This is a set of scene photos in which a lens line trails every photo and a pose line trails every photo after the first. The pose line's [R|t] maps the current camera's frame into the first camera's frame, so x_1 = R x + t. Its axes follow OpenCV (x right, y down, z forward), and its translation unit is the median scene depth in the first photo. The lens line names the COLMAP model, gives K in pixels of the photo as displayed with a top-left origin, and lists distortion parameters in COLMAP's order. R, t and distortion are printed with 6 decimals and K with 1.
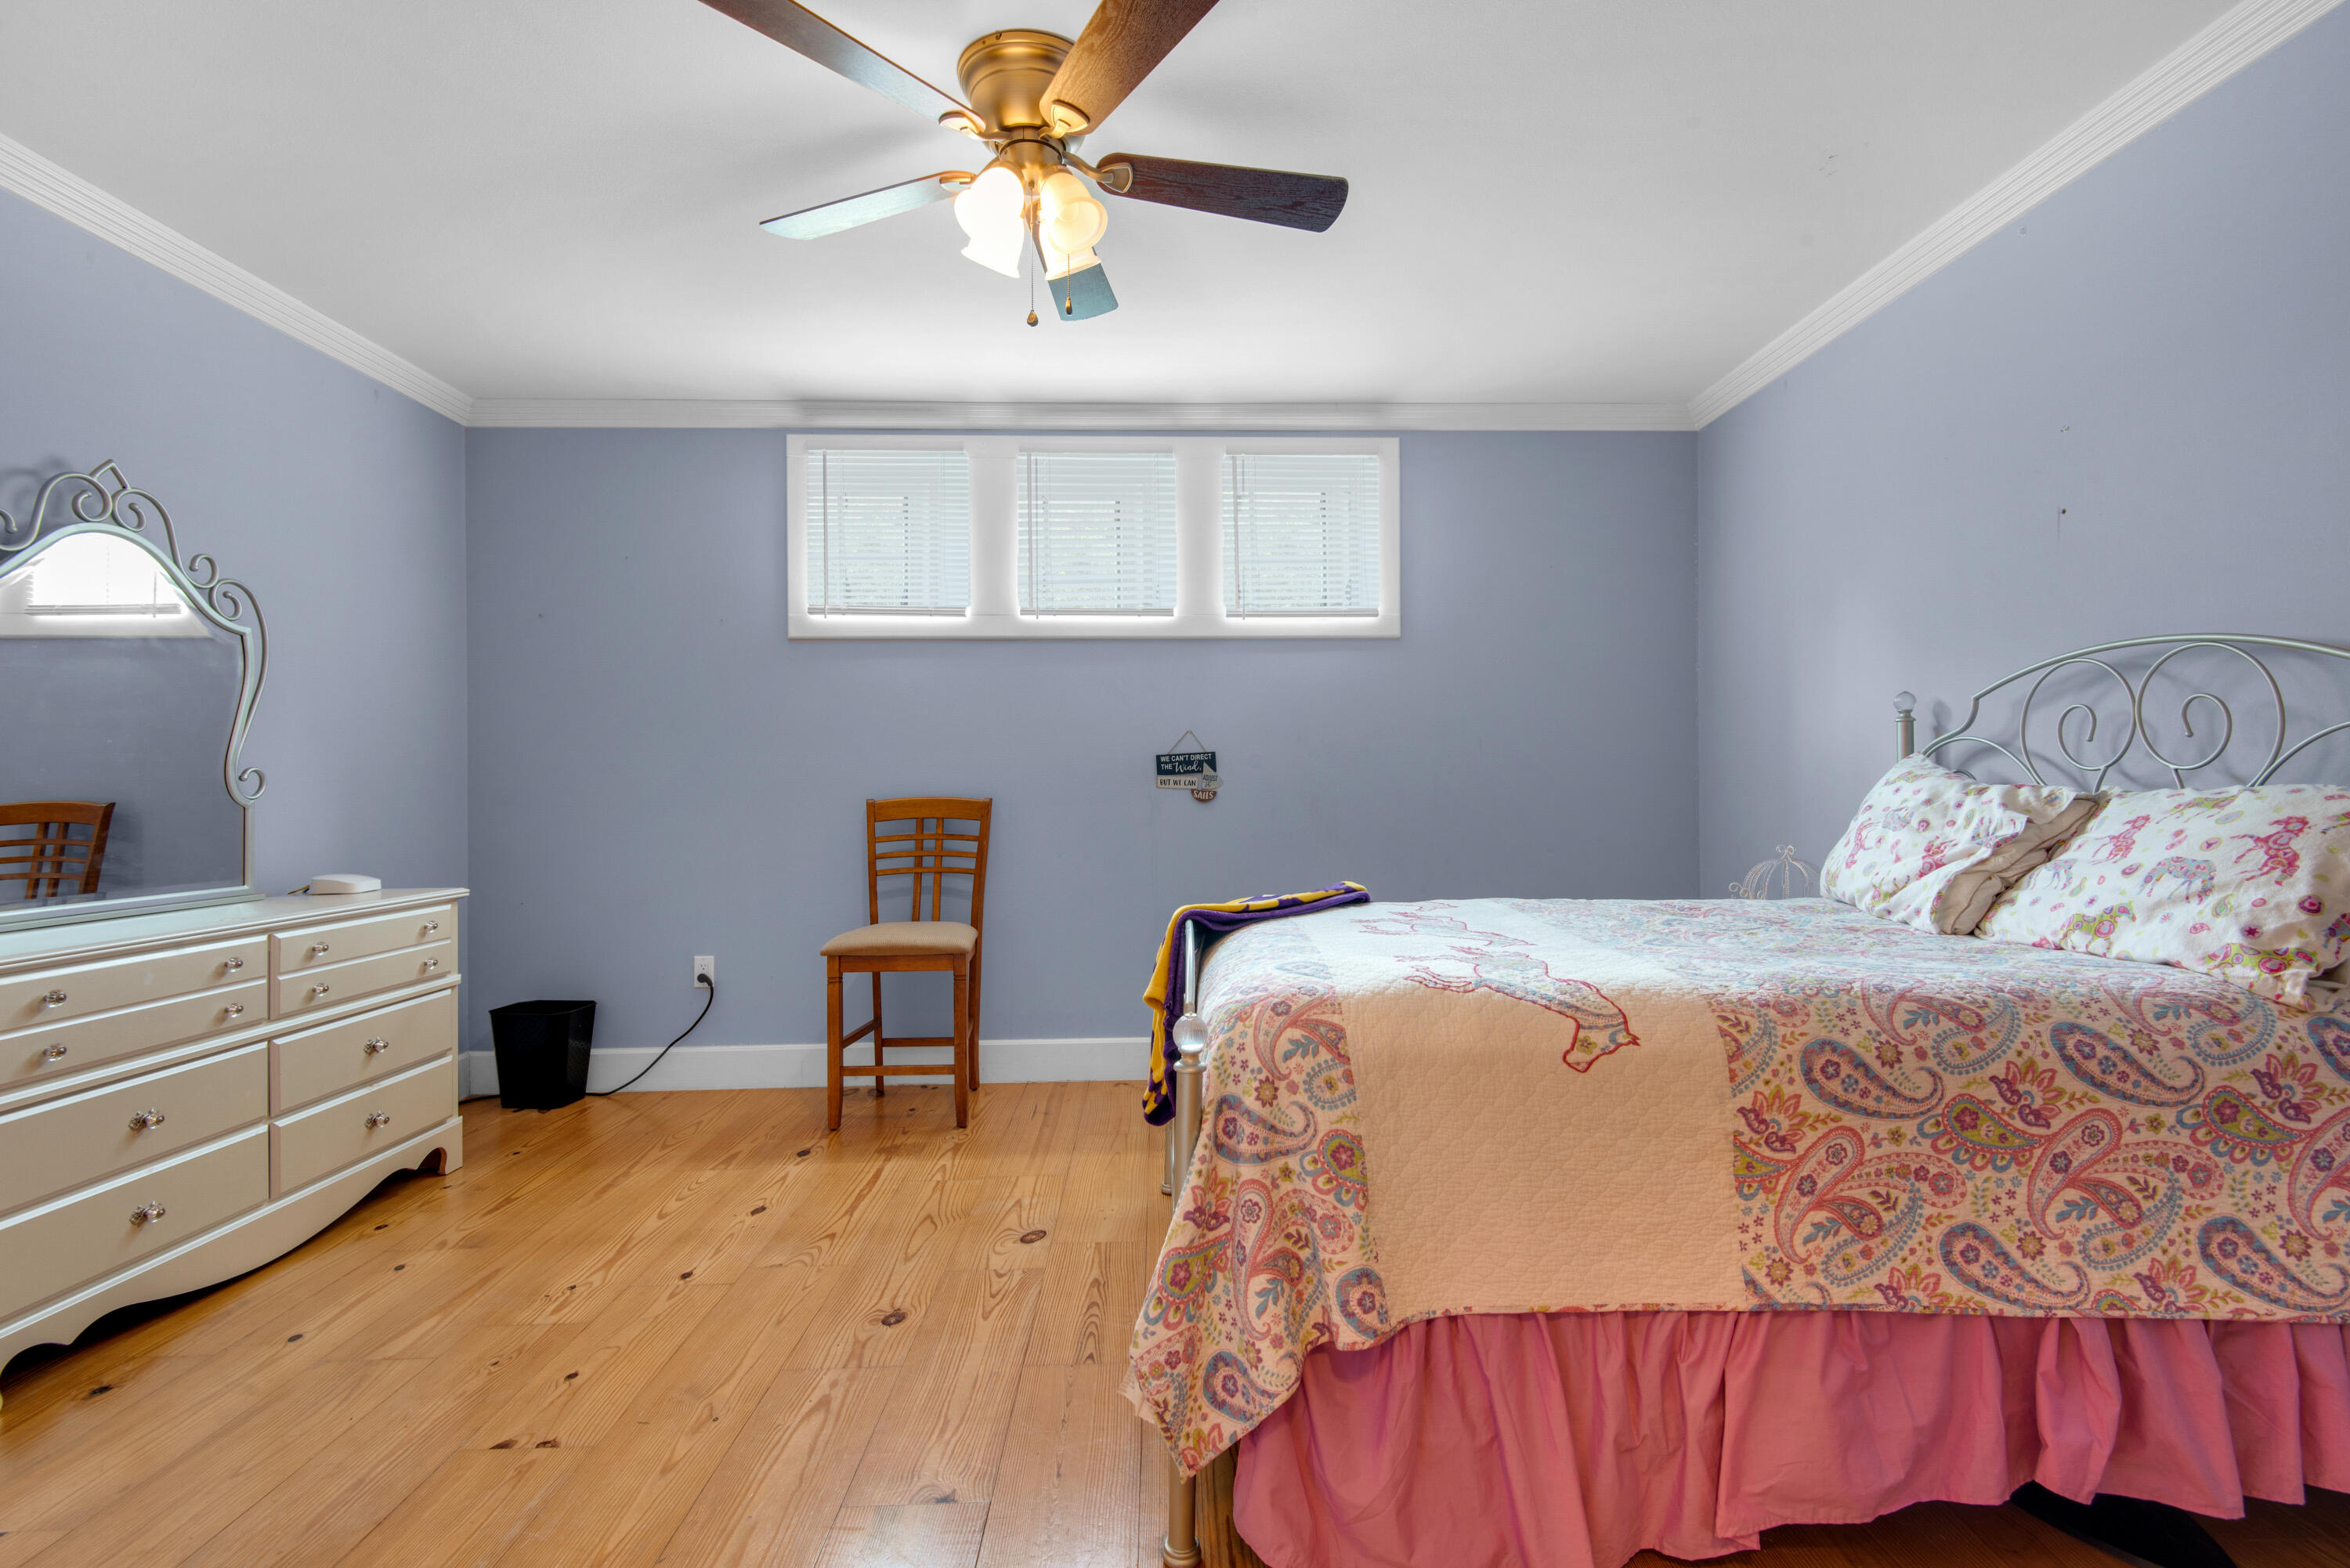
lens RADIAL K [[1081.1, 0, 1179.0], [0, 1081.1, 766.9], [0, 0, 1]] dist [0.039348, 0.000097]
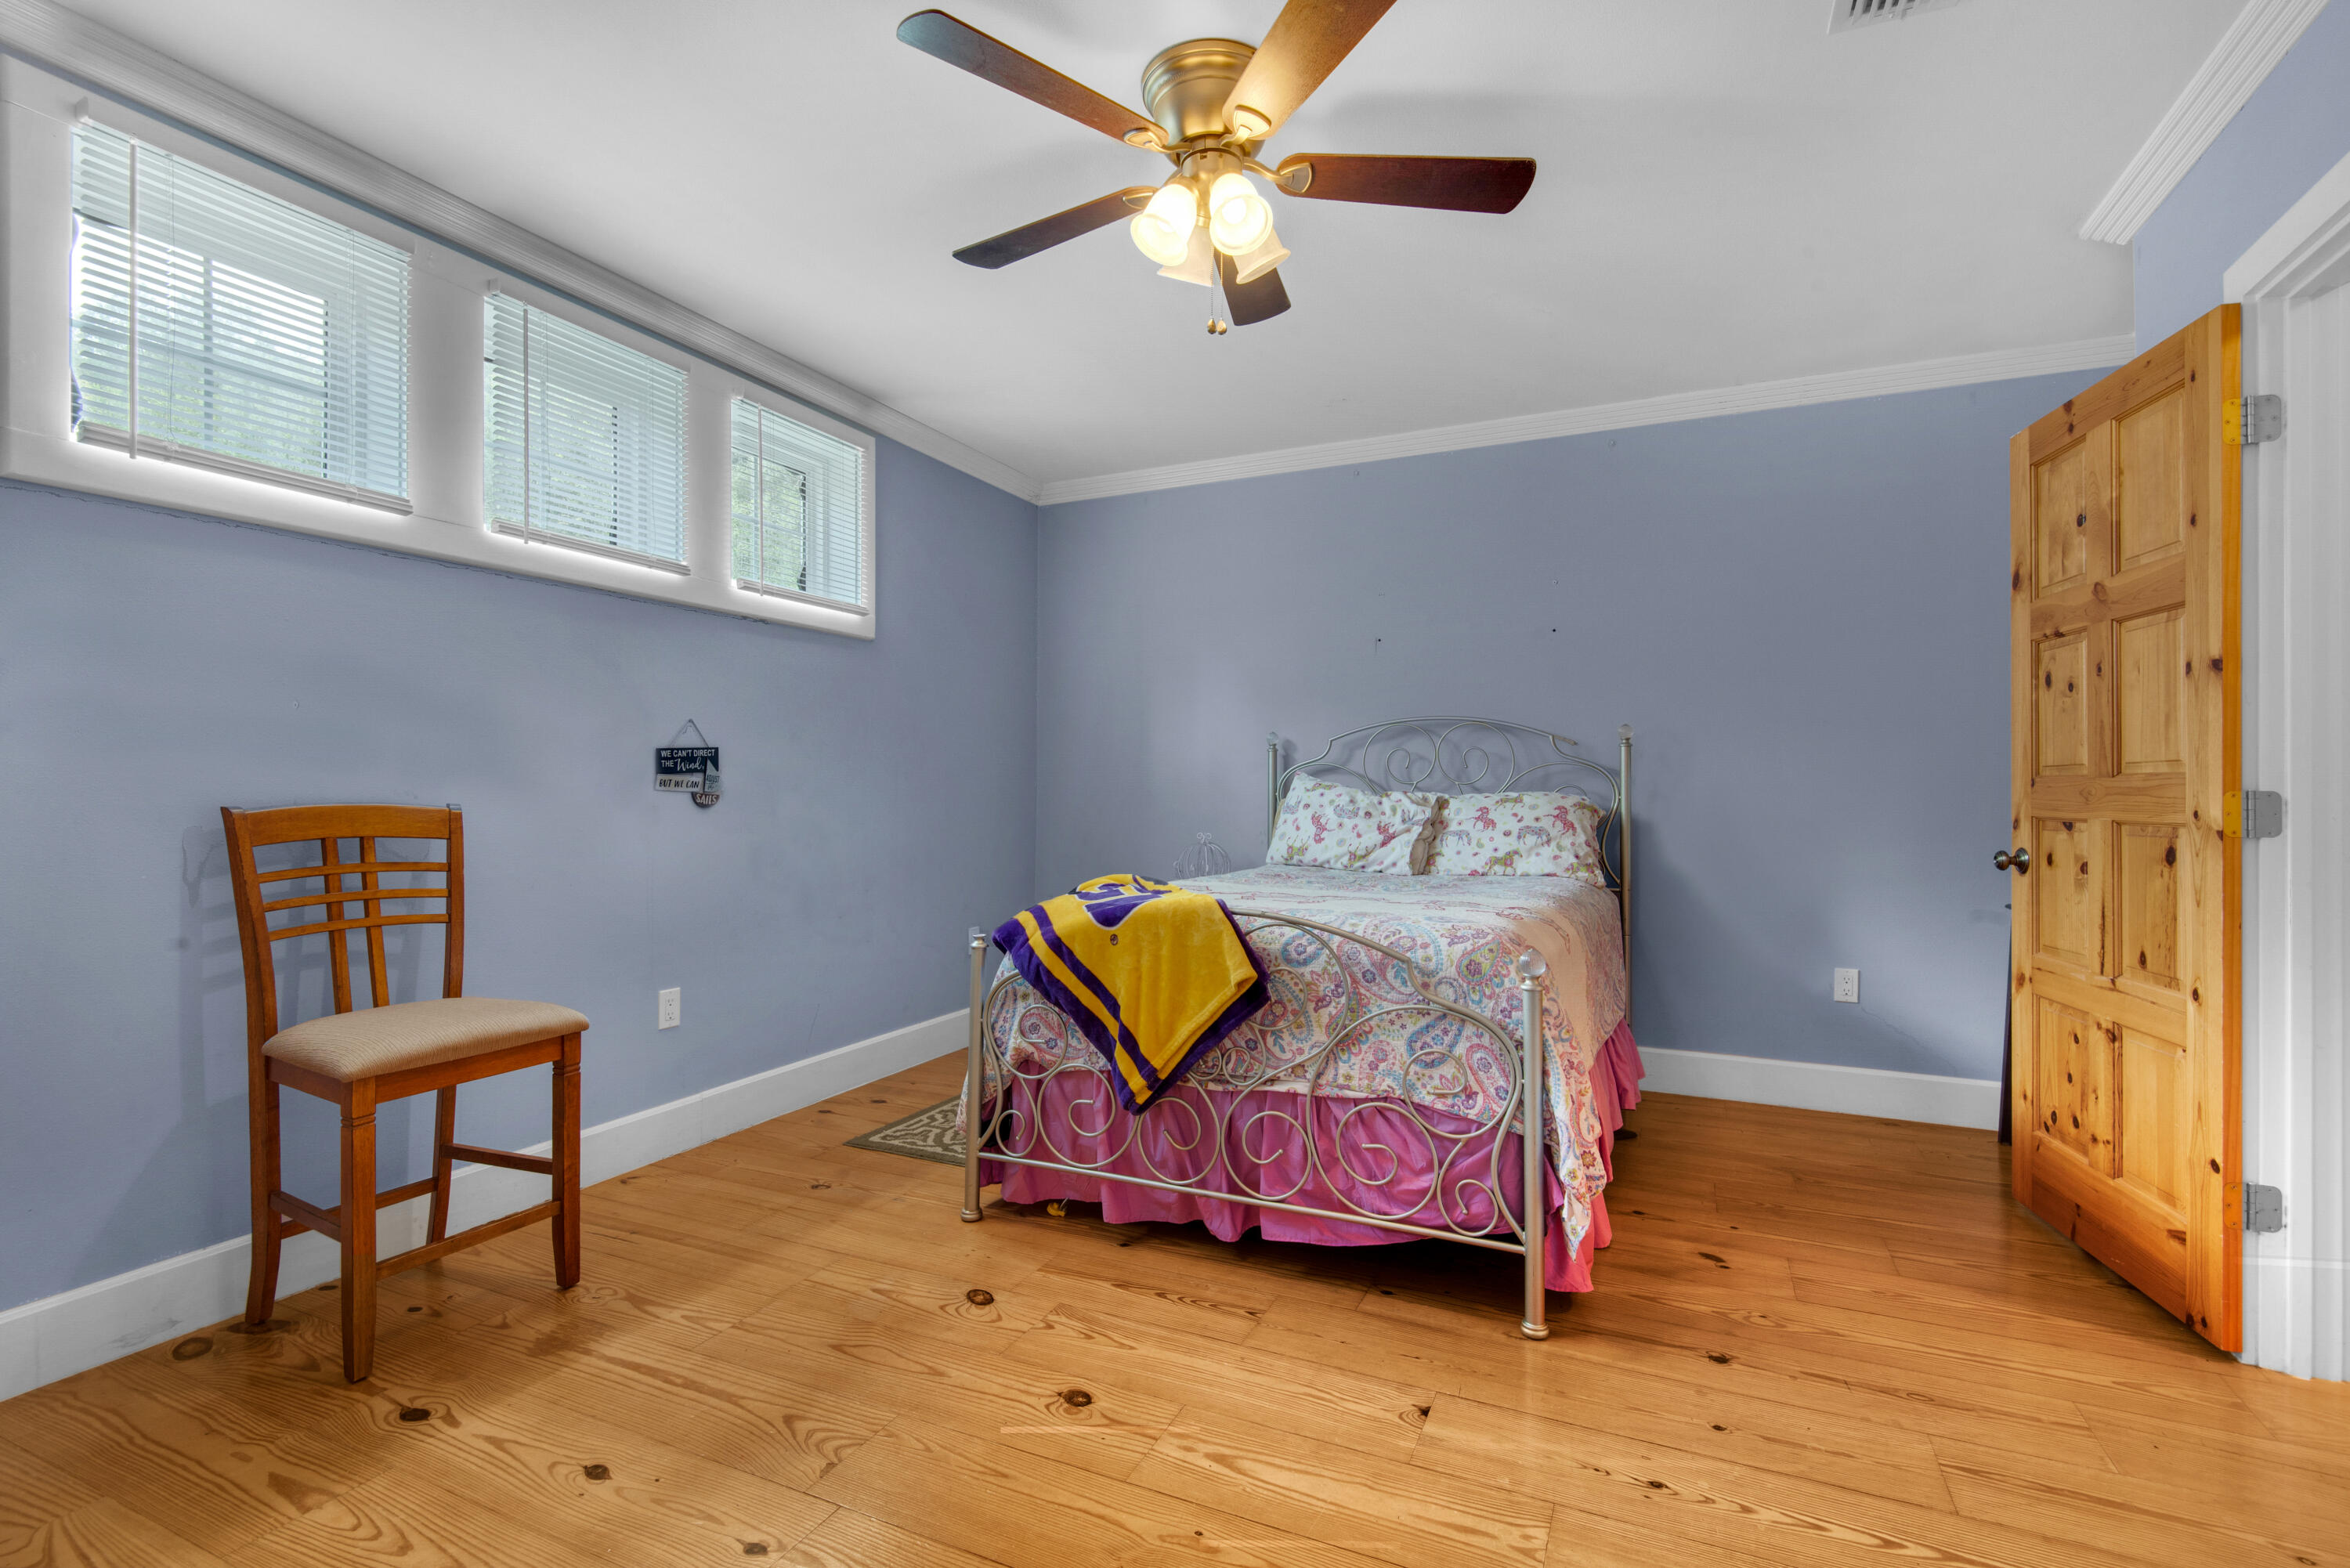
lens RADIAL K [[1072.6, 0, 1188.8], [0, 1072.6, 784.0], [0, 0, 1]] dist [0.026182, -0.014622]
pose [[0.433672, 0.011062, 0.901003, -0.579312], [-0.021534, 0.999766, -0.001910, 0.008375], [-0.900814, -0.018574, 0.433809, 0.322158]]
